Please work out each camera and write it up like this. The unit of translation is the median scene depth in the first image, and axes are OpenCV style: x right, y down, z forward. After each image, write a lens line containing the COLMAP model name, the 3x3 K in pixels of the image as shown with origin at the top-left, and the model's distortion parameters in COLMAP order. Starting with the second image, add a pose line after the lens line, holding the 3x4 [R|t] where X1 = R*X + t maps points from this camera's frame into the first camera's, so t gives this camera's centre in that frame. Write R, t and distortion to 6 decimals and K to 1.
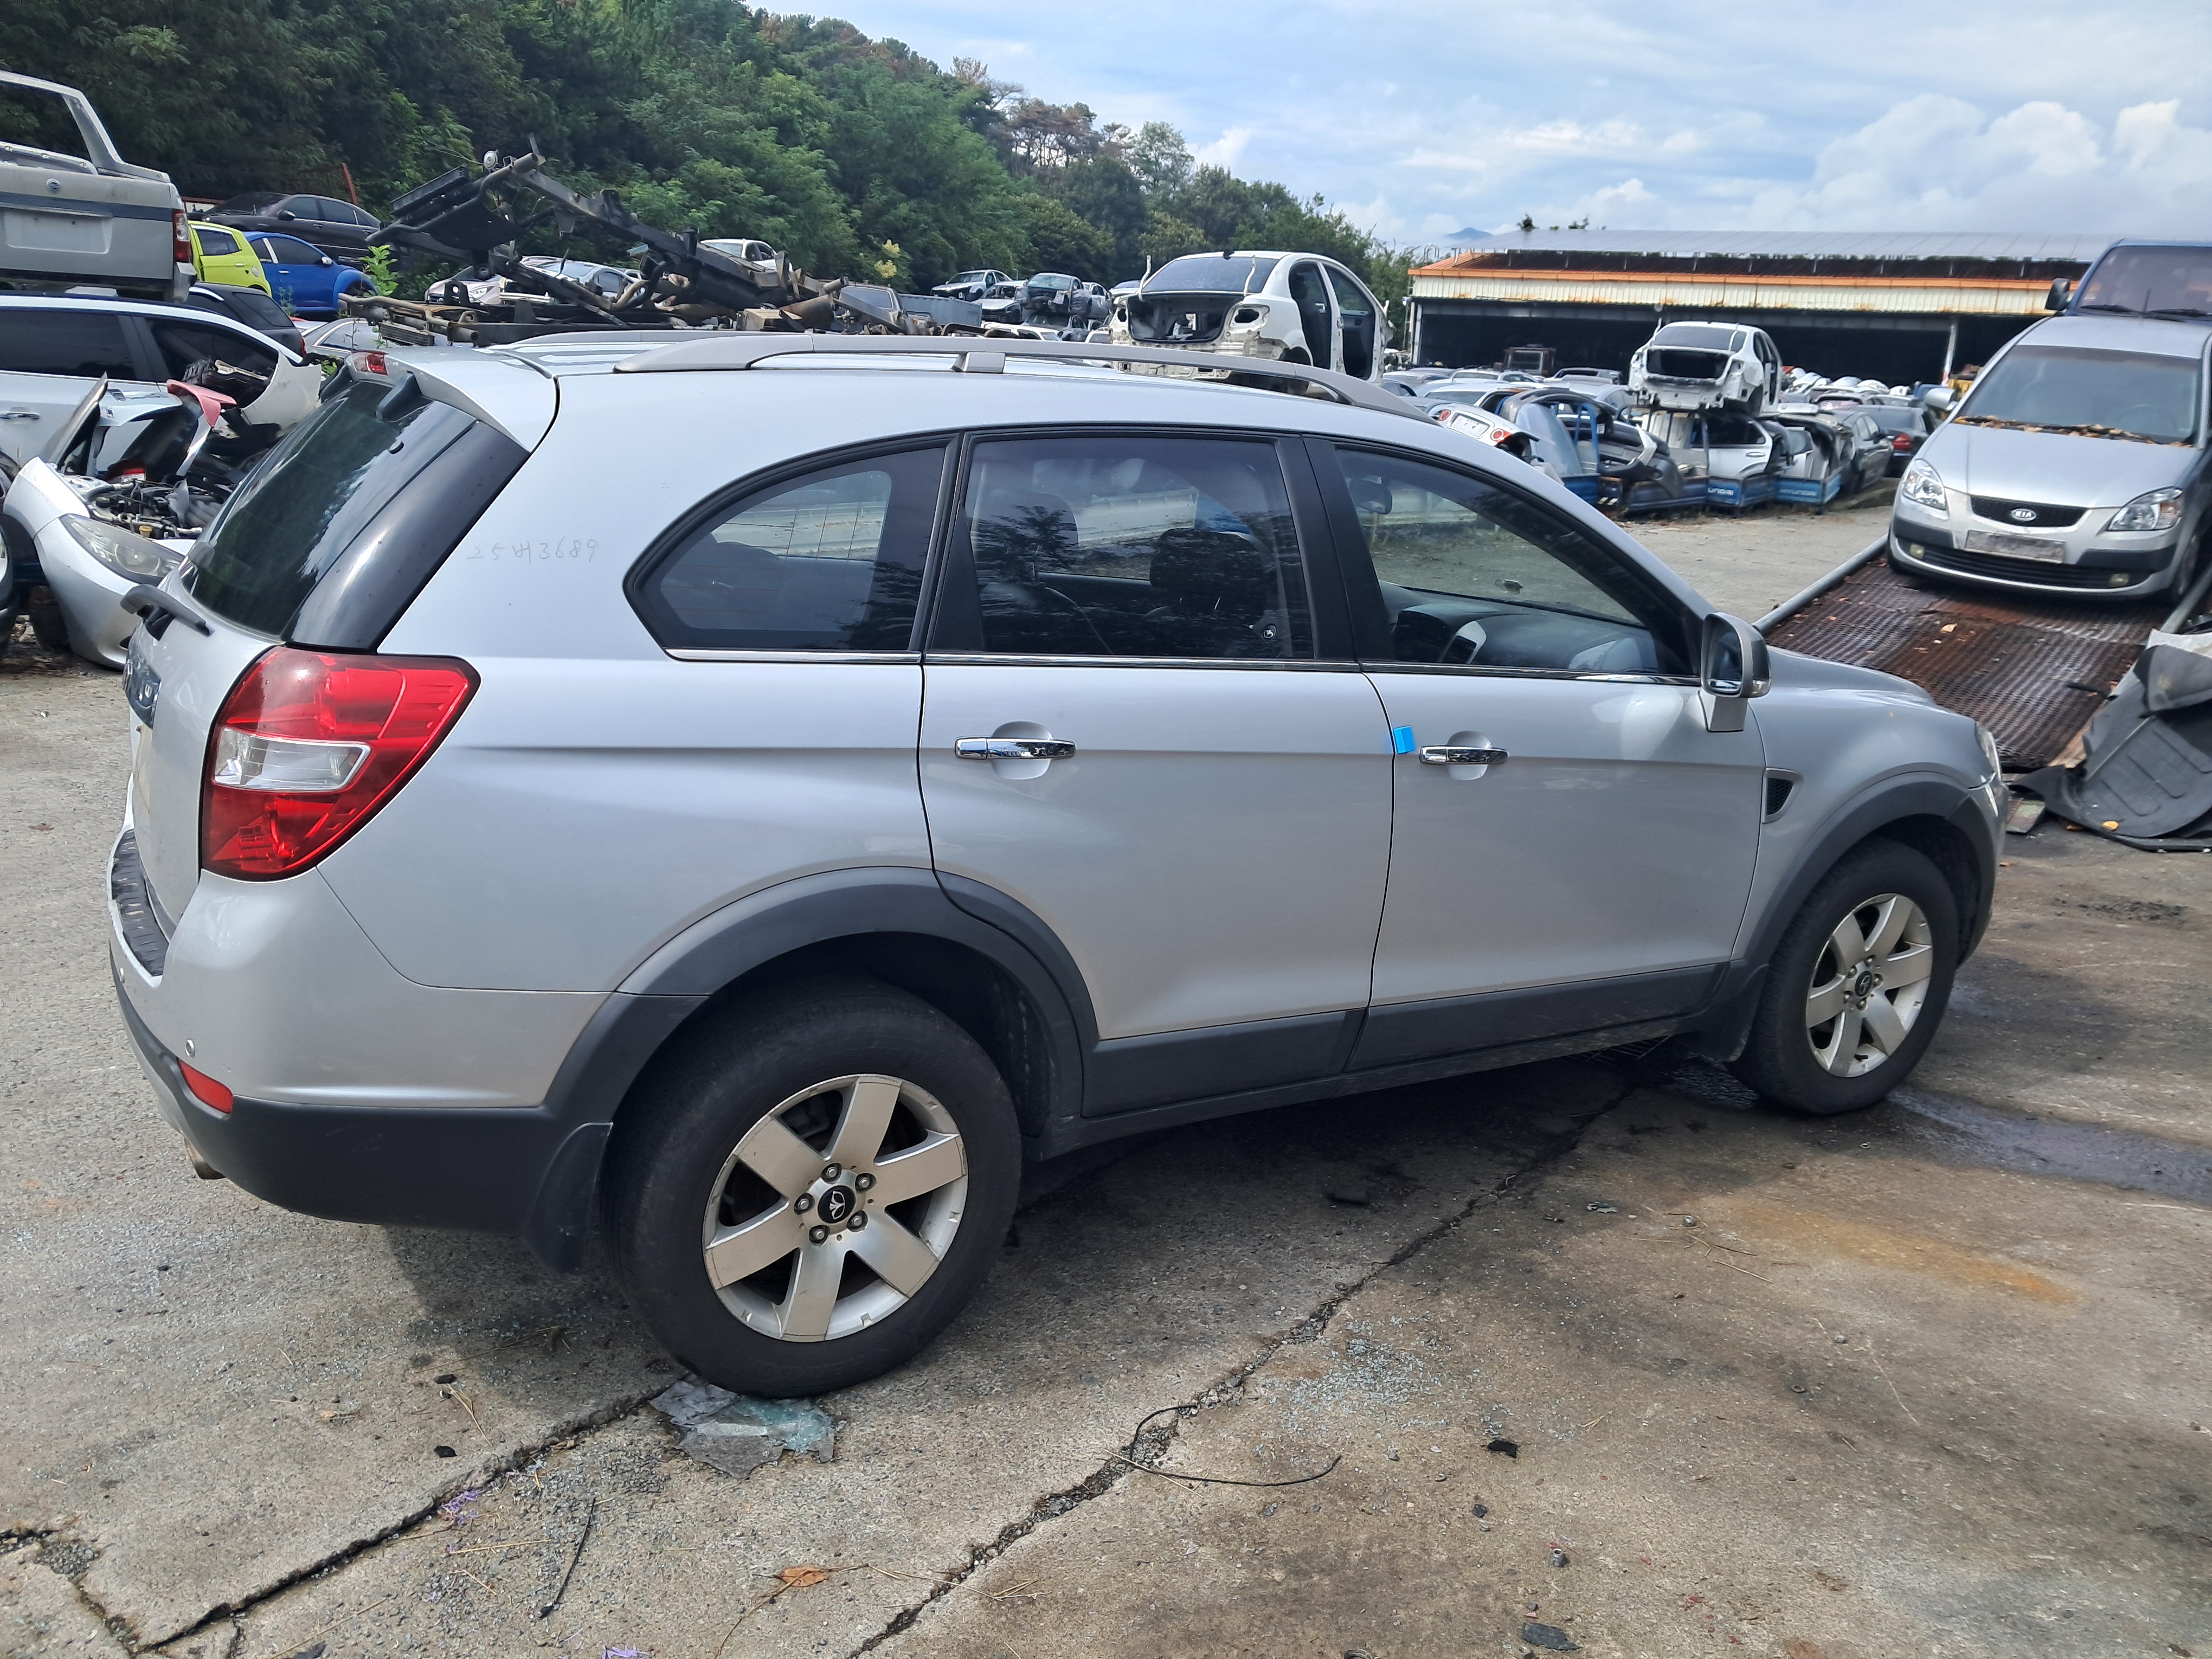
lens RADIAL K [[1736.6, 0, 1113.3], [0, 1736.6, 842.7], [0, 0, 1]] dist [-0.012066, -0.004718]
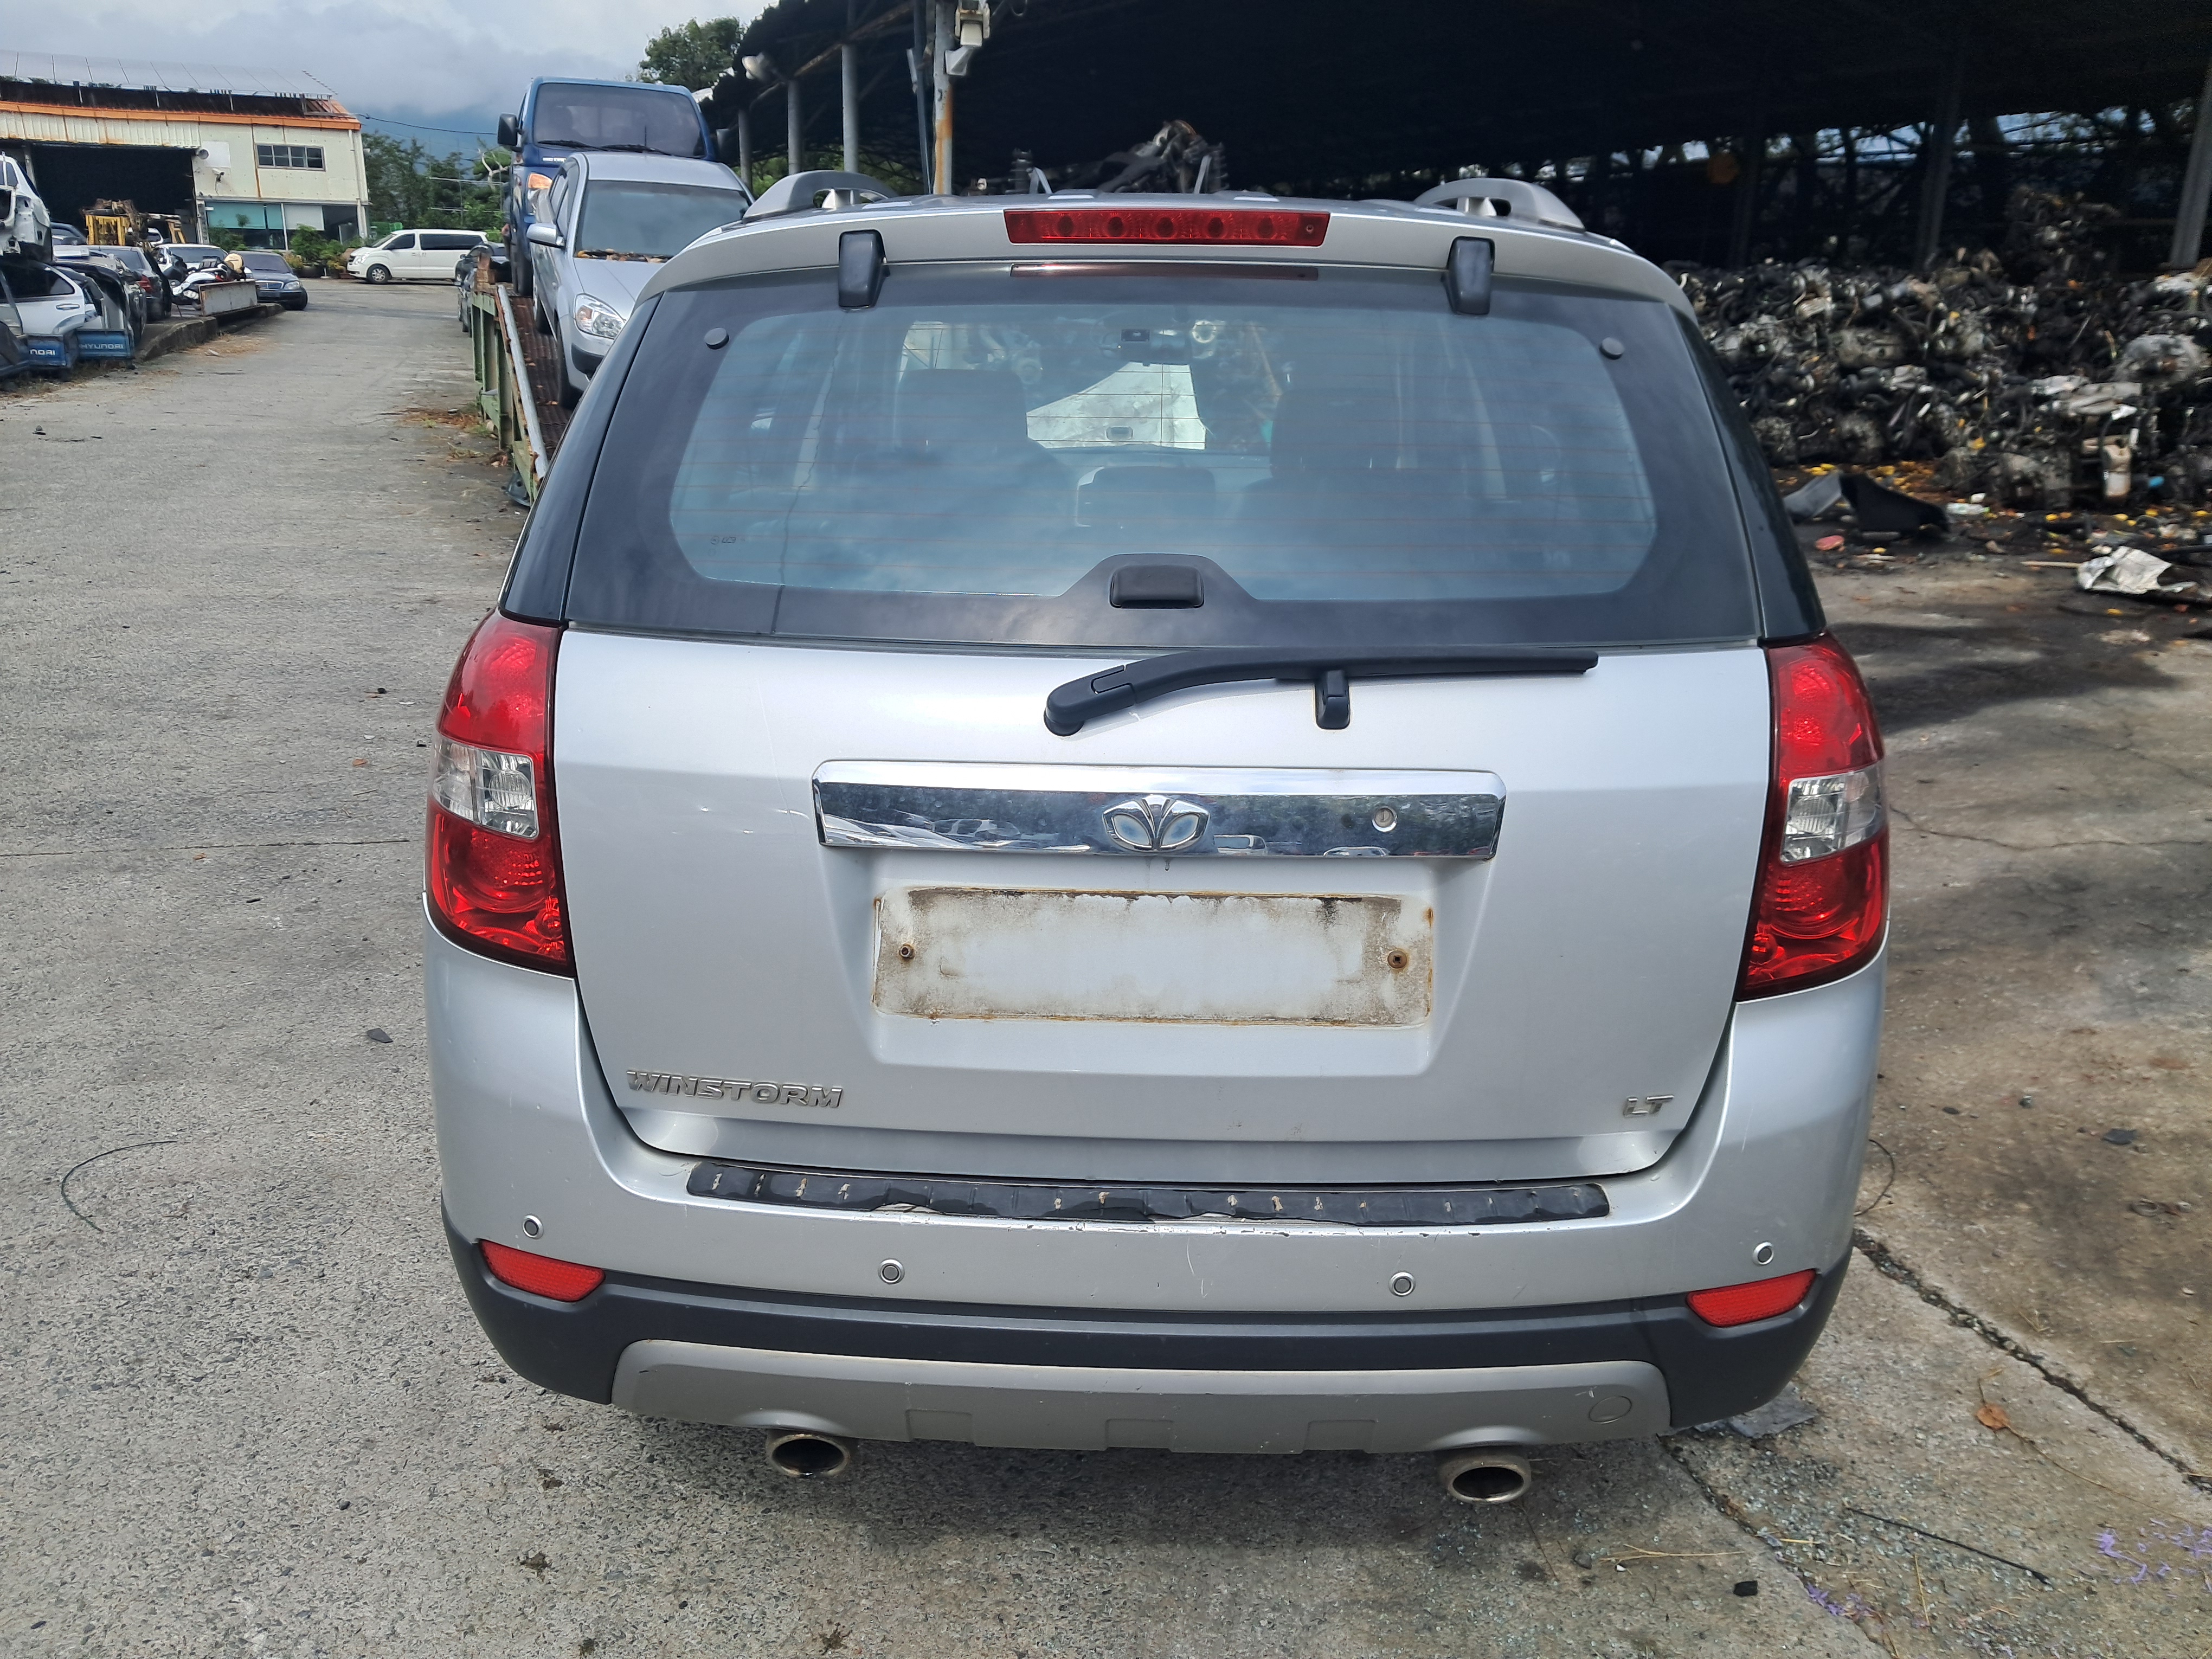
lens RADIAL K [[1740.8, 0, 1098.5], [0, 1740.8, 819.5], [0, 0, 1]] dist [-0.007639, 0.010347]
pose [[0.534465, -0.293988, 0.792413, -0.130330], [0.234140, 0.952363, 0.195407, -0.026689], [-0.812112, 0.081097, 0.577838, 0.089174]]
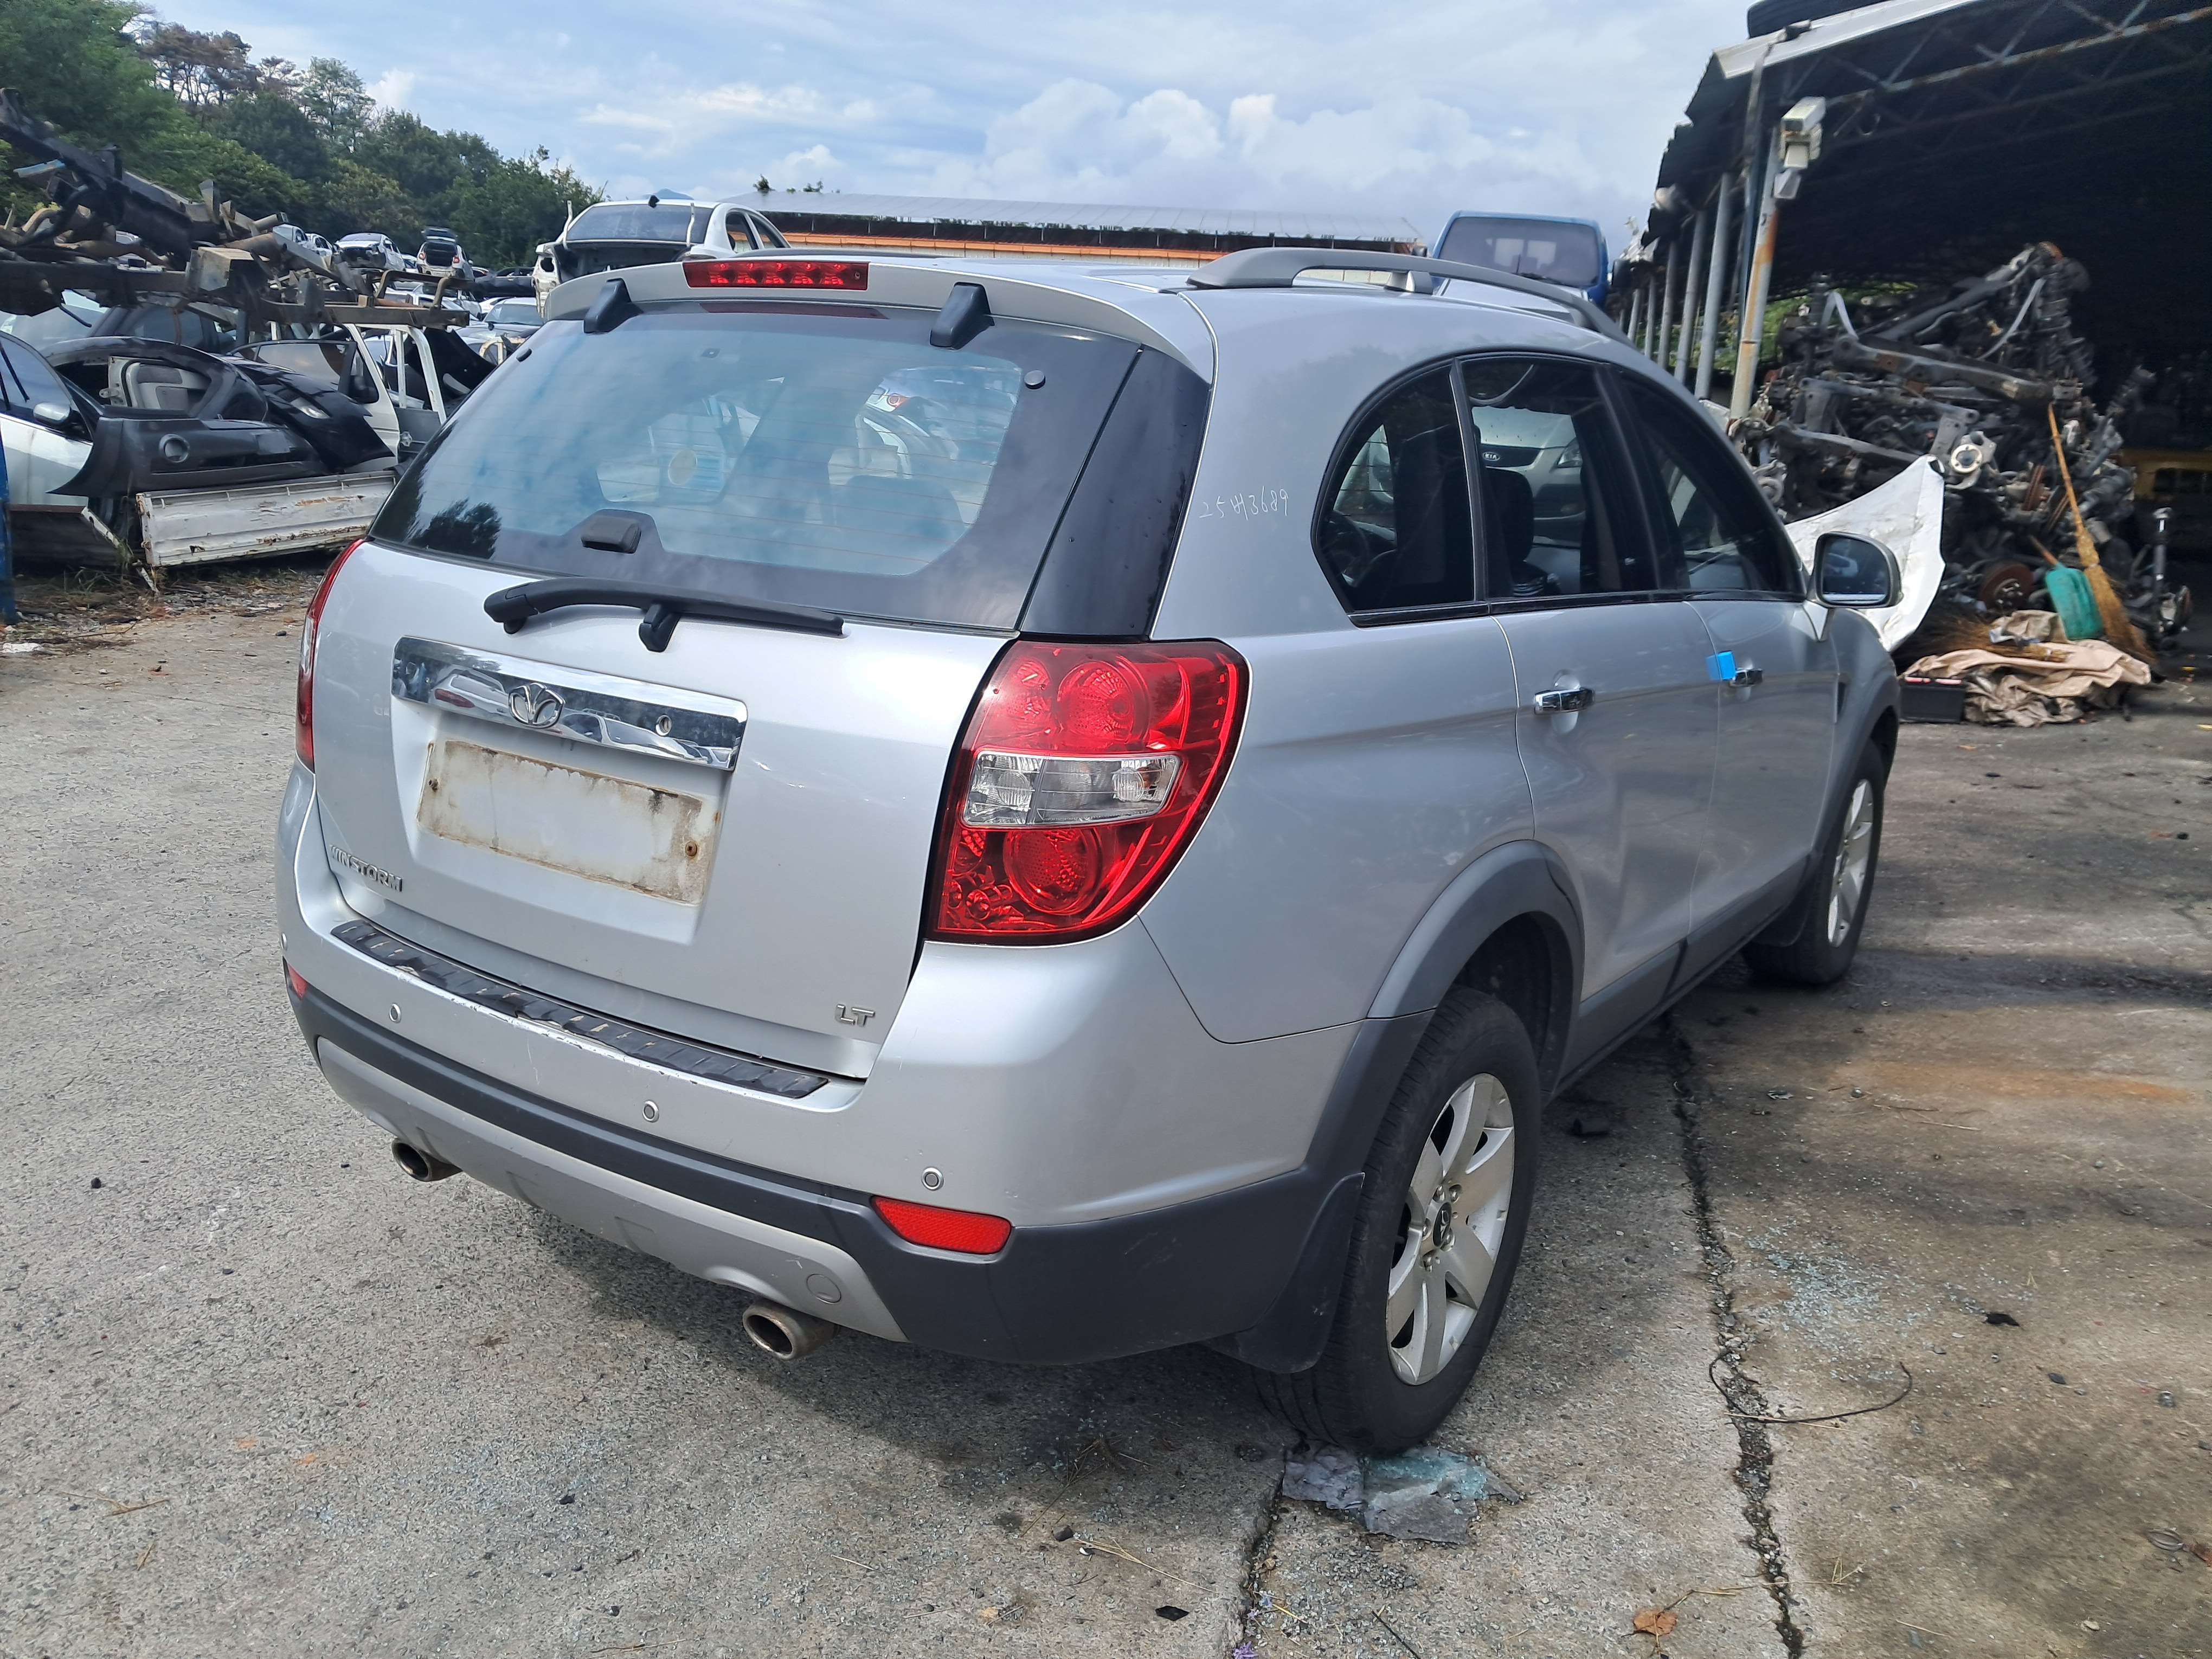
lens RADIAL K [[1738.3, 0, 1106.0], [0, 1738.3, 829.5], [0, 0, 1]] dist [-0.003447, 0.010661]
pose [[0.908819, -0.113984, 0.401318, -0.083809], [0.109470, 0.993400, 0.034246, -0.005587], [-0.402573, 0.012809, 0.915298, 0.030888]]
